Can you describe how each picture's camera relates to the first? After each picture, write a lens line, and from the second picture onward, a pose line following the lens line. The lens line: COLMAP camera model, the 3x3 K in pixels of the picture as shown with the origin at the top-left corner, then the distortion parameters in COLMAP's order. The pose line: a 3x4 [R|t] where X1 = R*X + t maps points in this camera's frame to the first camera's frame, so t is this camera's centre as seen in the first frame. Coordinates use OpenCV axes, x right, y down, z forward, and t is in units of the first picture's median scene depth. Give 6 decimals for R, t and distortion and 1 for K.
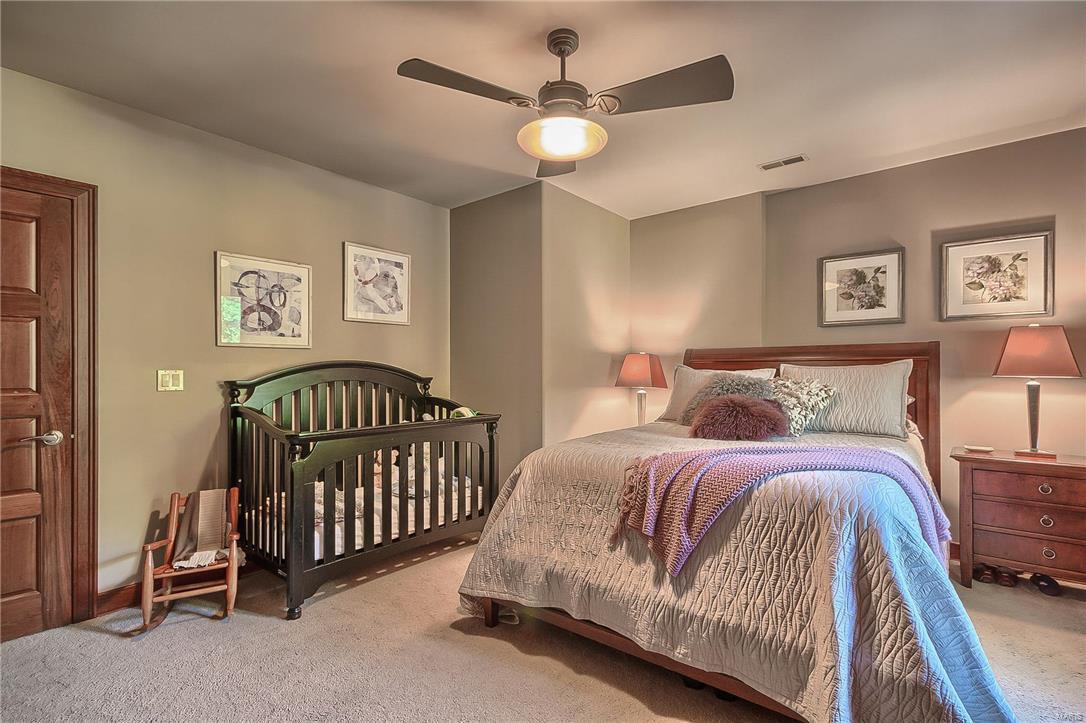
lens RADIAL K [[504.0, 0, 545.4], [0, 504.0, 368.8], [0, 0, 1]] dist [0.008497, 0.000637]
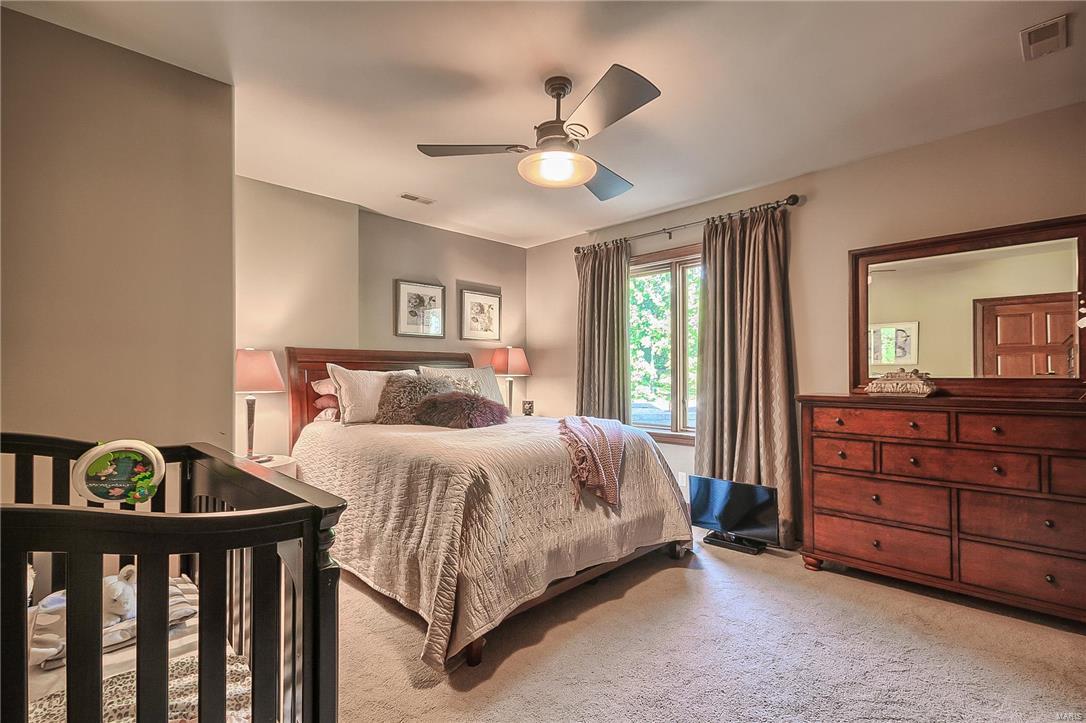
lens RADIAL K [[504.0, 0, 546.6], [0, 504.0, 366.9], [0, 0, 1]] dist [0.008497, 0.000637]
pose [[0.106347, 0.011851, 0.994258, -0.880272], [-0.005646, 0.999920, -0.011314, 0.006161], [-0.994313, -0.004410, 0.106406, 0.714768]]
